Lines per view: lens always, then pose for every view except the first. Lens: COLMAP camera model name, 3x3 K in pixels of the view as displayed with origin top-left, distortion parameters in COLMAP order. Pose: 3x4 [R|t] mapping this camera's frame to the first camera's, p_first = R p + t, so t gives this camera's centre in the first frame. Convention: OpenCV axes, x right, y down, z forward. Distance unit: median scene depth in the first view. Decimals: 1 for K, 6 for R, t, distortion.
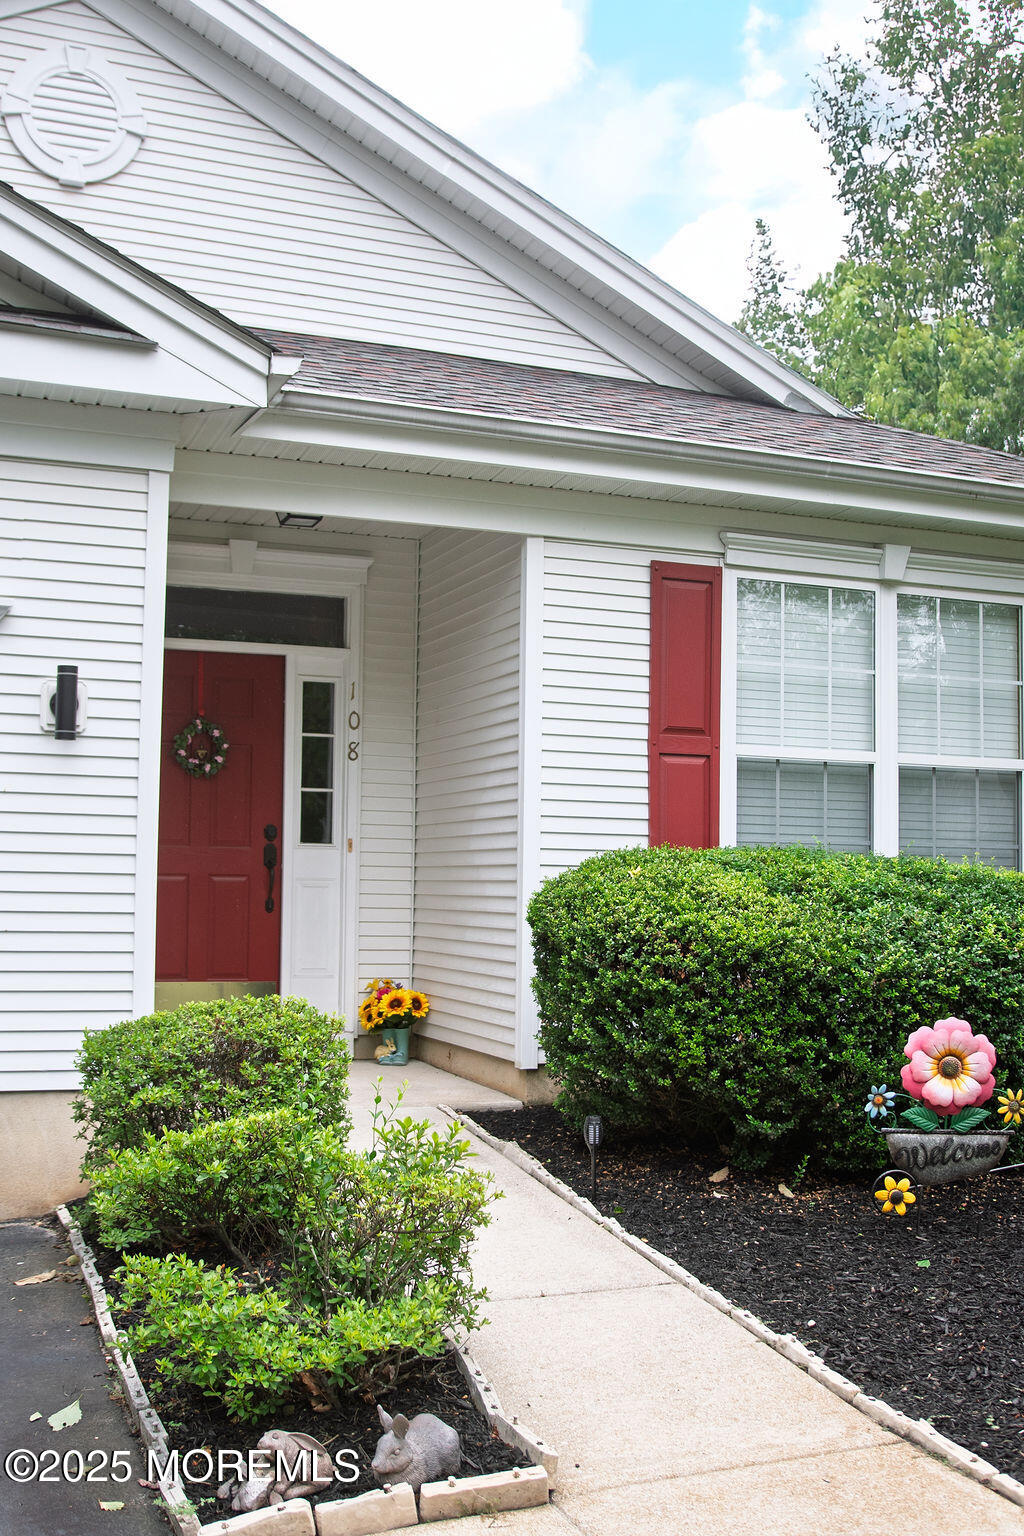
lens RADIAL K [[1621.0, 0, 512.0], [0, 1621.0, 768.0], [0, 0, 1]] dist [-0.119225, 0.182413]
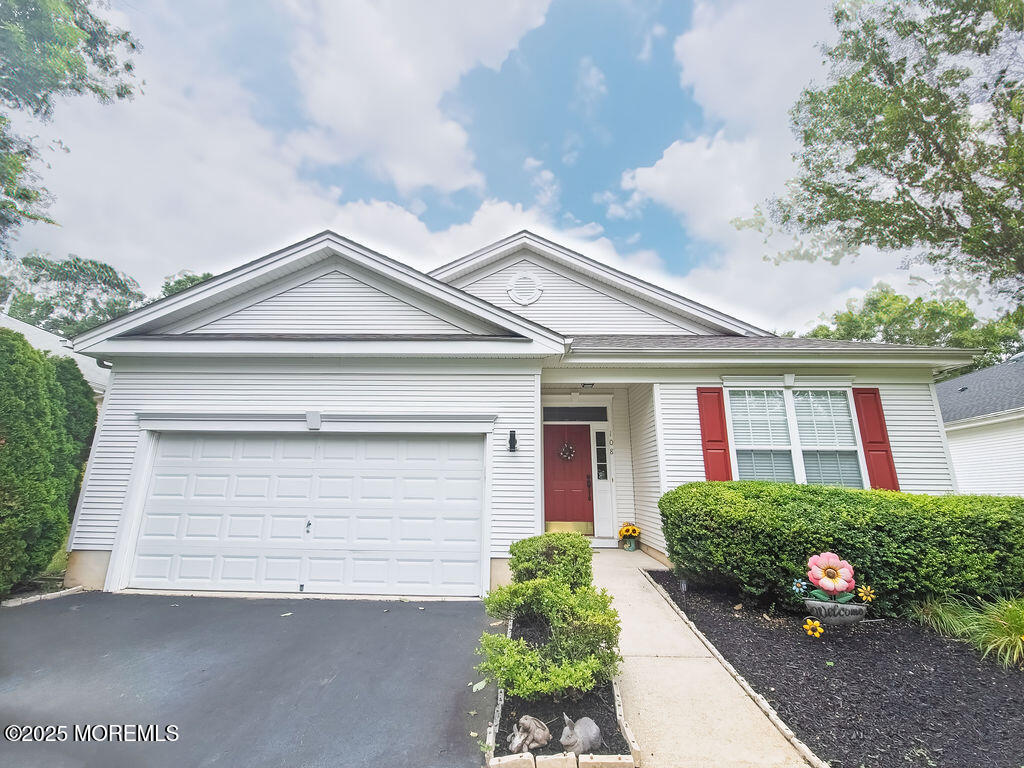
lens RADIAL K [[416.3, 0, 510.2], [0, 416.3, 378.8], [0, 0, 1]] dist [0.000323, -0.000476]
pose [[0.918401, -0.102691, -0.382093, 0.086753], [0.031246, 0.981539, -0.188695, -0.003132], [0.394416, 0.161359, 0.904654, 0.158312]]
